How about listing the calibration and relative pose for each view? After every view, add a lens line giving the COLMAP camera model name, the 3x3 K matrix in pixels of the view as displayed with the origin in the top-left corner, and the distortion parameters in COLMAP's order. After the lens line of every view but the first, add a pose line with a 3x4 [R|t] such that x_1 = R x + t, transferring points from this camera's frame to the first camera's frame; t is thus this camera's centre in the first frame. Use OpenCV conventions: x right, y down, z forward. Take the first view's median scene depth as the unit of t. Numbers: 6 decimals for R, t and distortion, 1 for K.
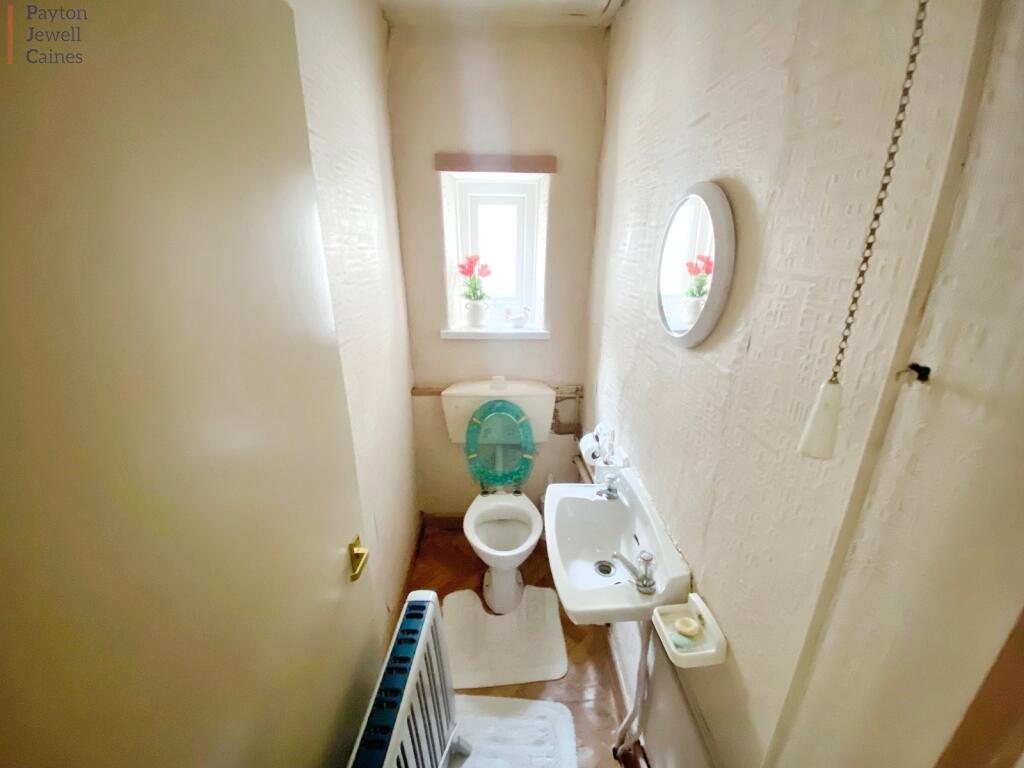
lens RADIAL K [[402.8, 0, 512.0], [0, 402.8, 384.0], [0, 0, 1]] dist [0.036995, -0.014485]
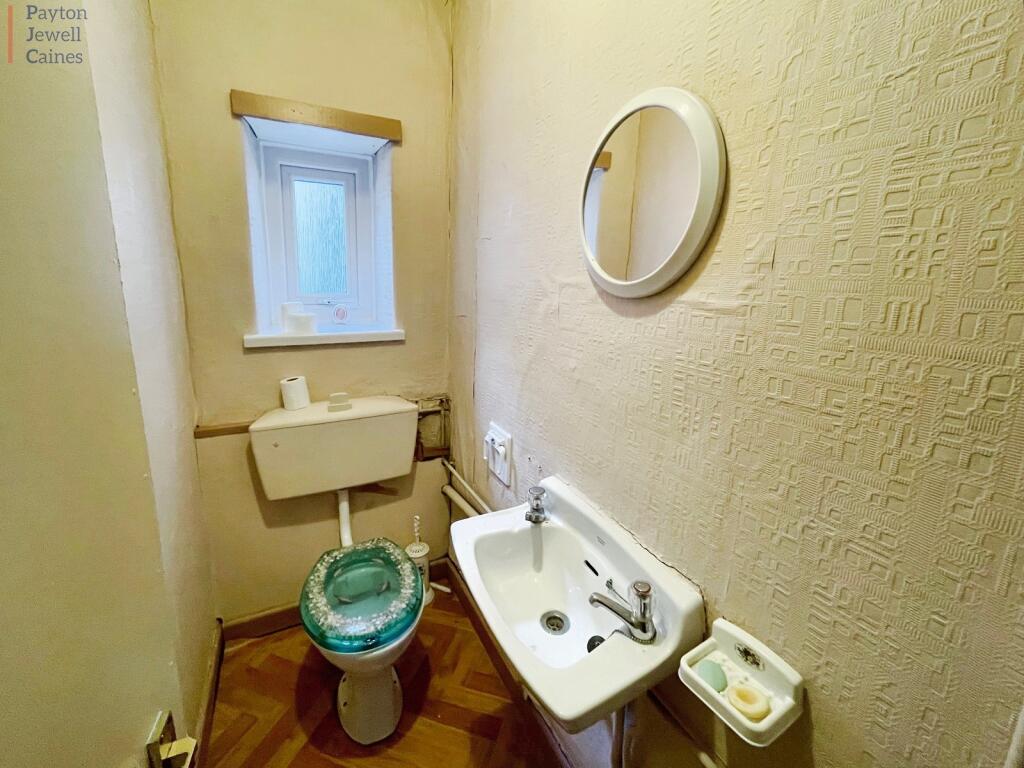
lens RADIAL K [[450.6, 0, 508.4], [0, 450.6, 349.2], [0, 0, 1]] dist [0.001462, -0.000105]
pose [[0.915575, -0.066795, 0.396561, -0.069826], [0.121146, 0.986112, -0.113605, 0.031758], [-0.383466, 0.152055, 0.910952, 0.123844]]
